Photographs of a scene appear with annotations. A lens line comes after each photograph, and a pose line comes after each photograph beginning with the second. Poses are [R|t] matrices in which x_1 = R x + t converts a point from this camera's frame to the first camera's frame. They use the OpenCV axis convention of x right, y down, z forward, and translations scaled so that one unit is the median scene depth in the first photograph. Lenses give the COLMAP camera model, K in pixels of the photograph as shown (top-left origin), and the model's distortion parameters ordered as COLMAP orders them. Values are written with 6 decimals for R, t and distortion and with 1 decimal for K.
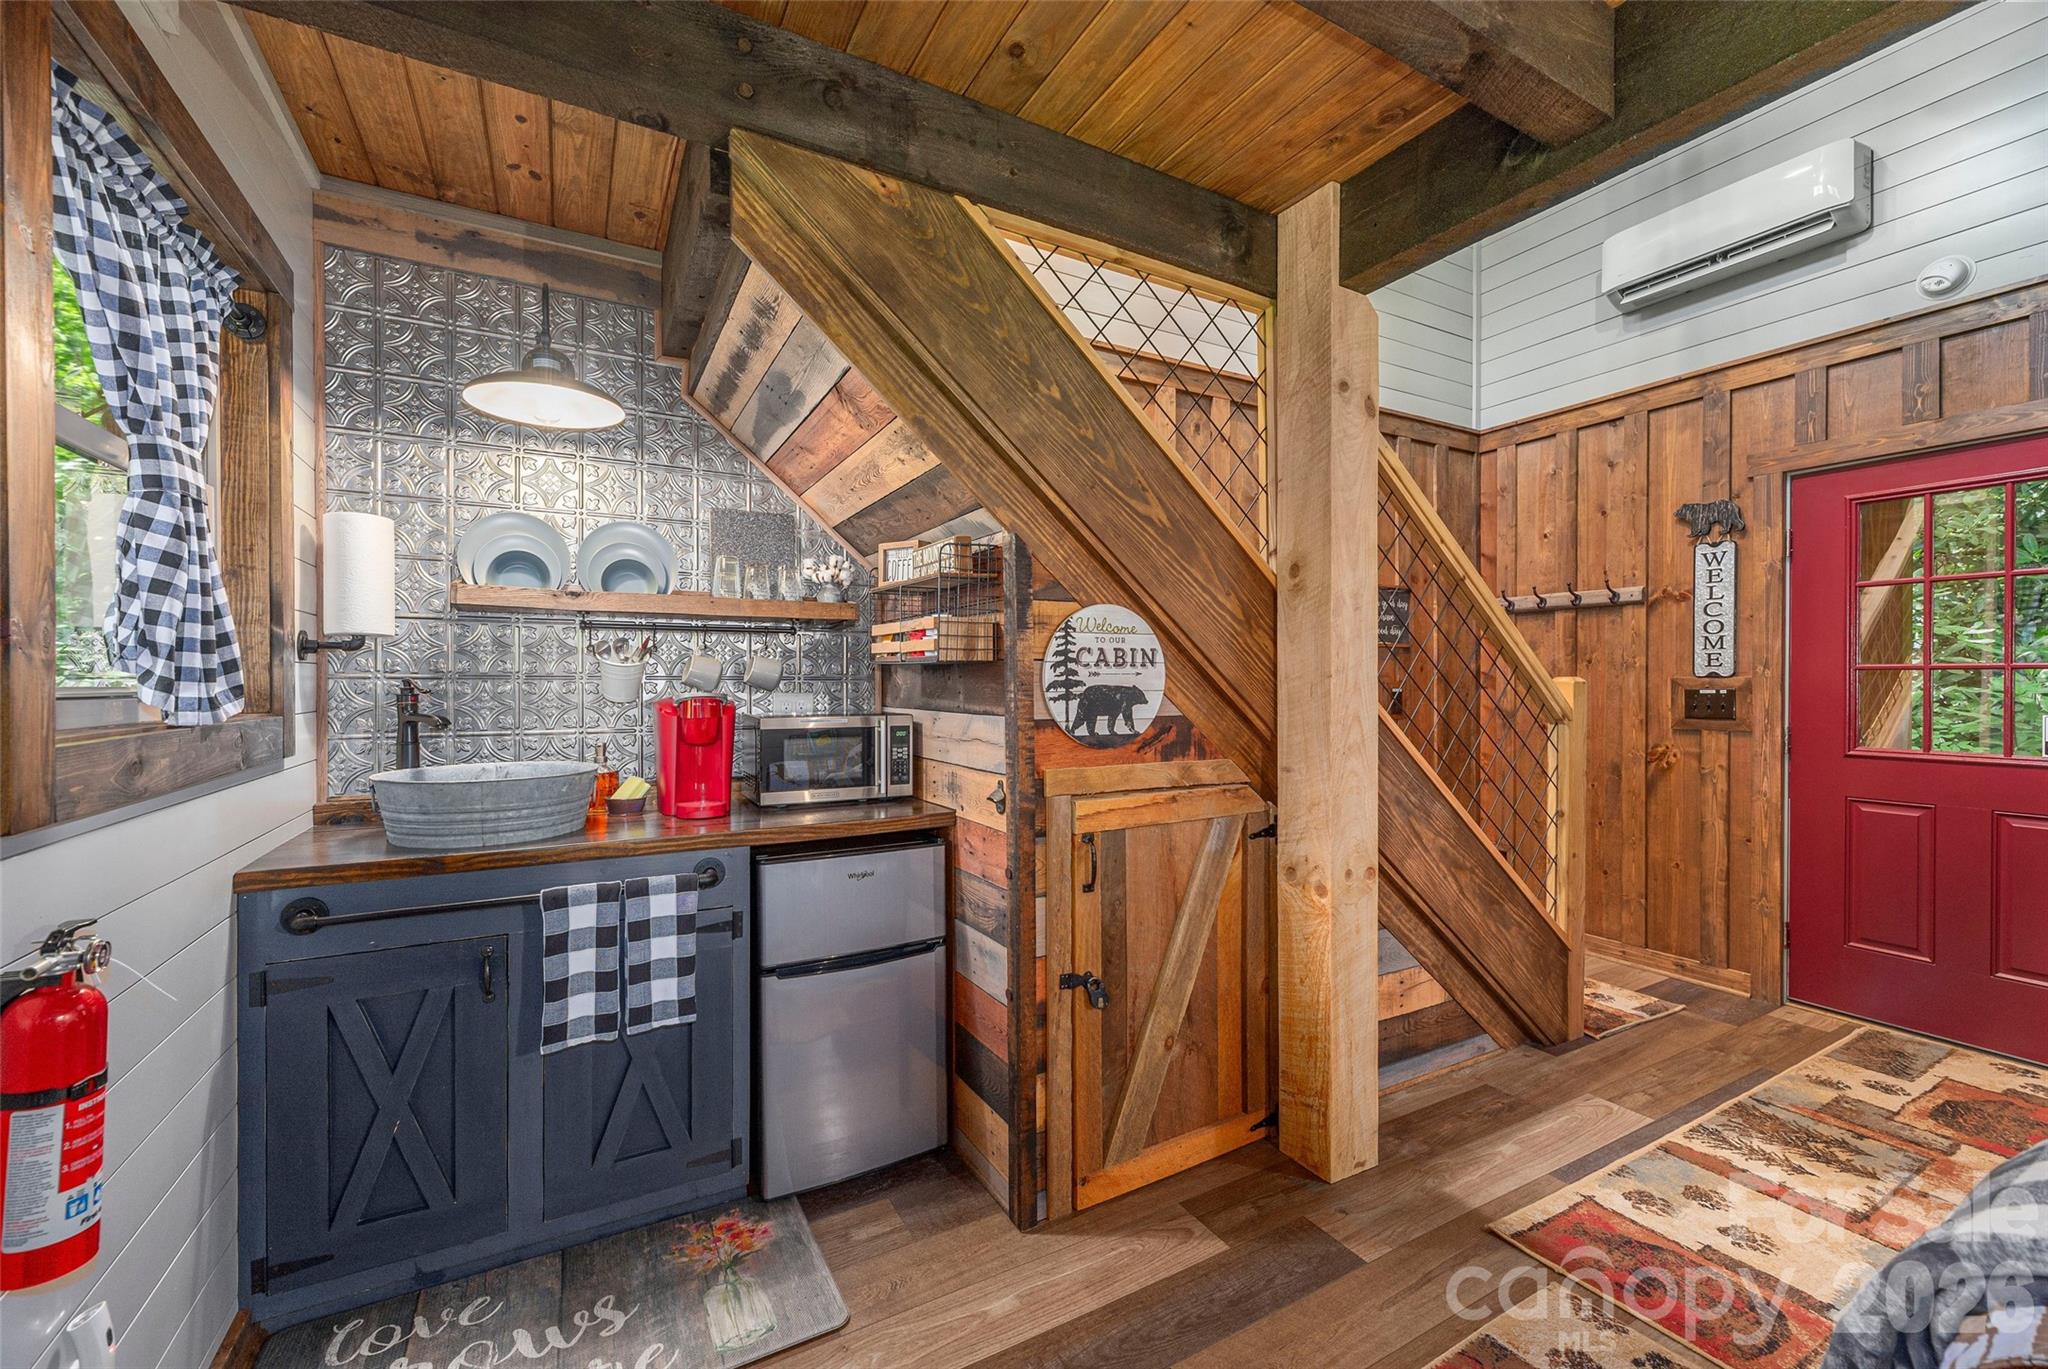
lens RADIAL K [[833.0, 0, 1019.9], [0, 833.0, 683.4], [0, 0, 1]] dist [0.000142, -0.000007]
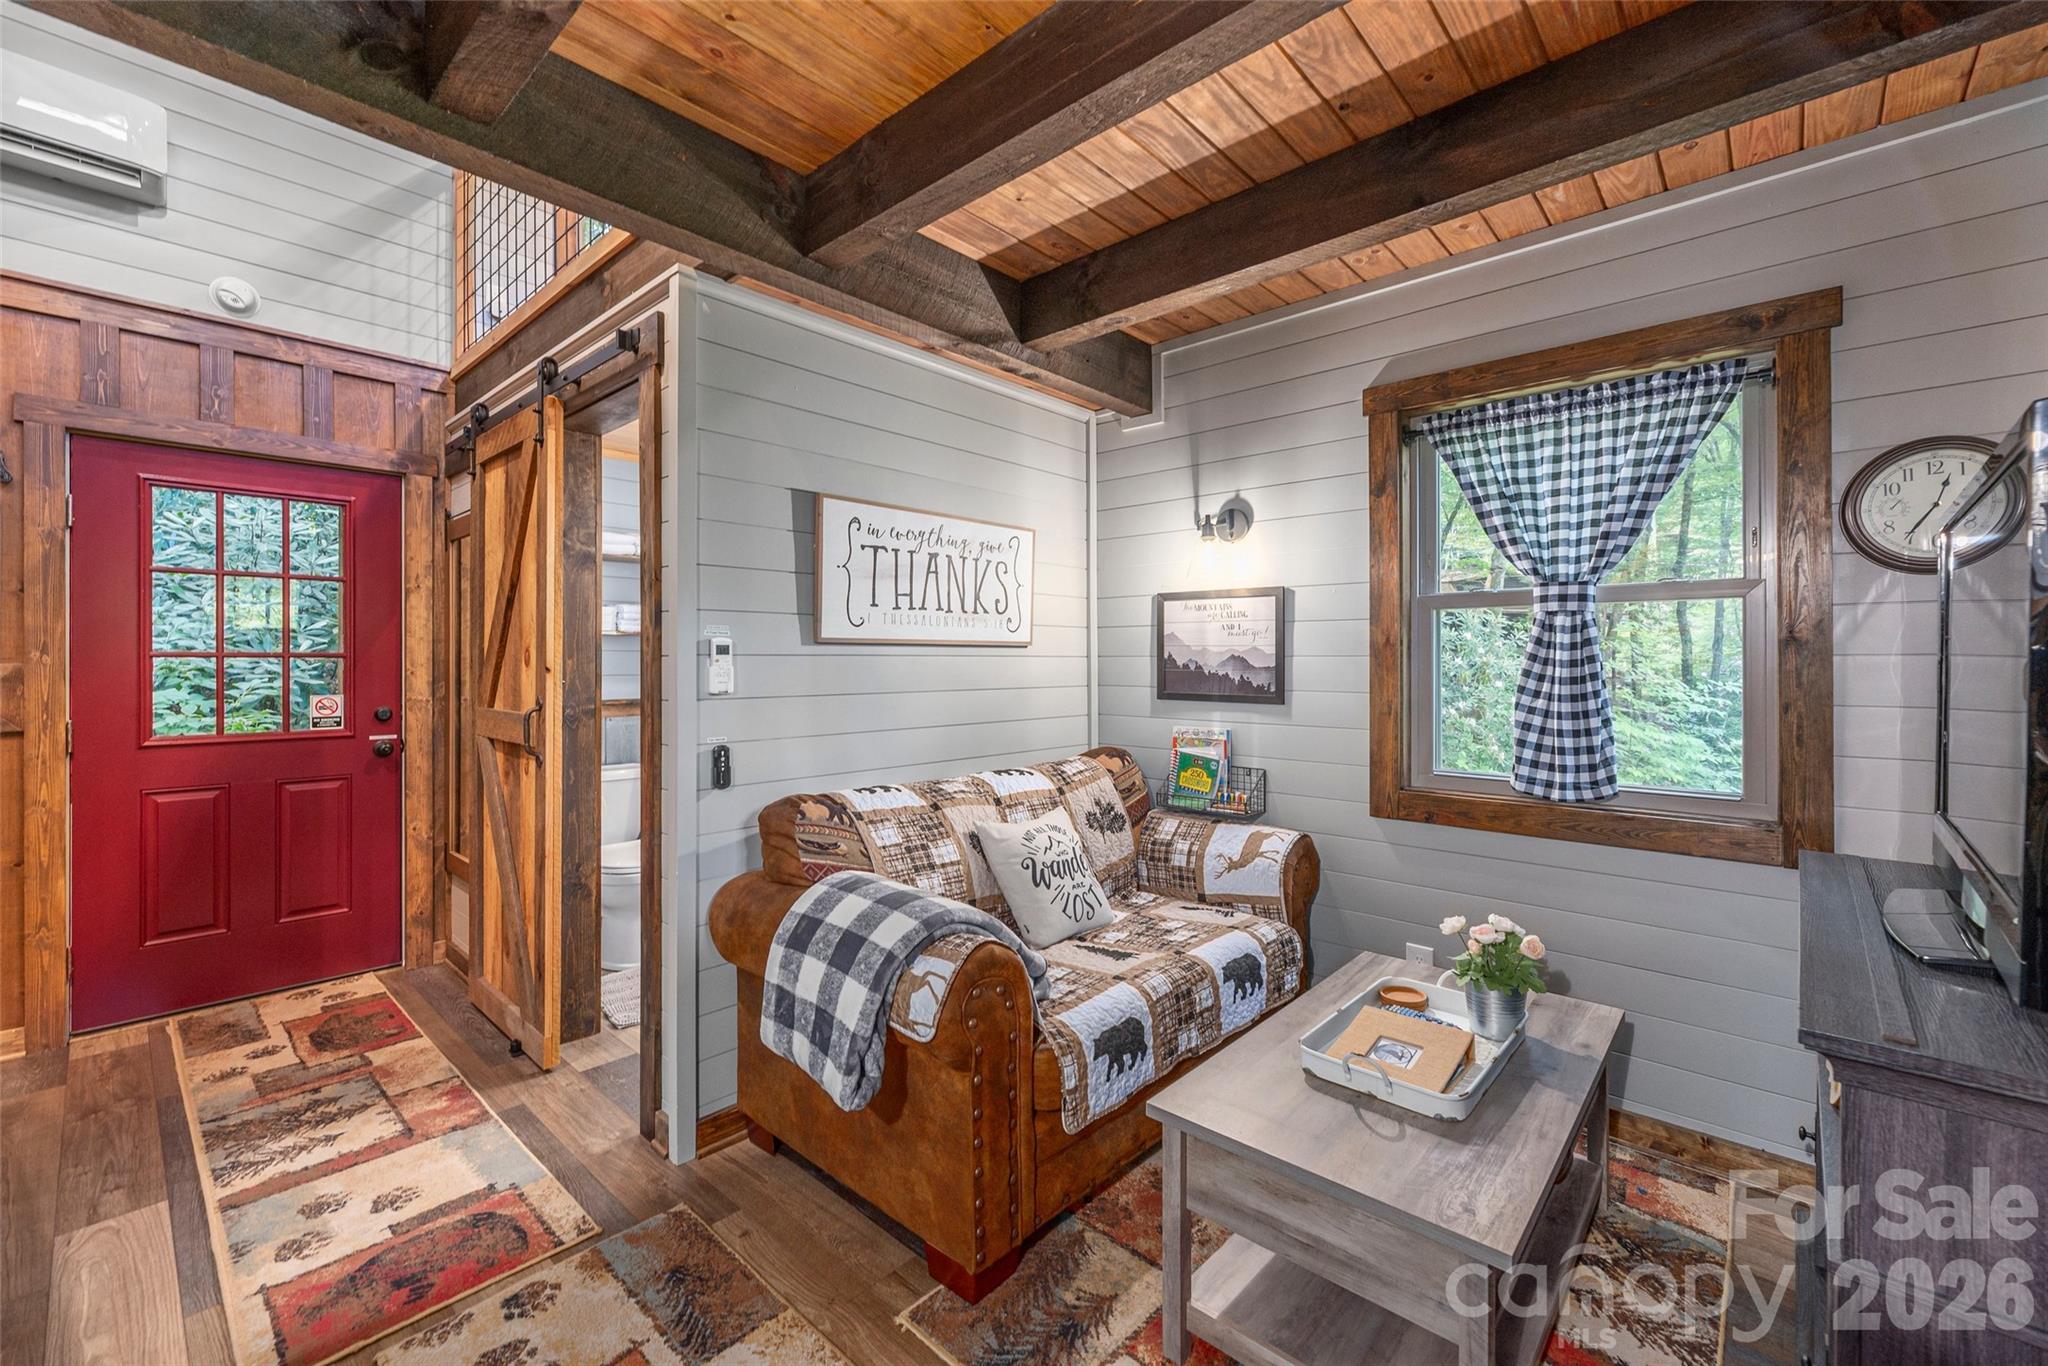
lens RADIAL K [[833.0, 0, 1022.6], [0, 833.0, 656.1], [0, 0, 1]] dist [0.000142, -0.000007]
pose [[-0.325958, 0.009497, 0.945337, -0.261557], [0.005058, 0.999953, -0.008302, -0.004362], [-0.945371, 0.002075, -0.325991, 0.402184]]
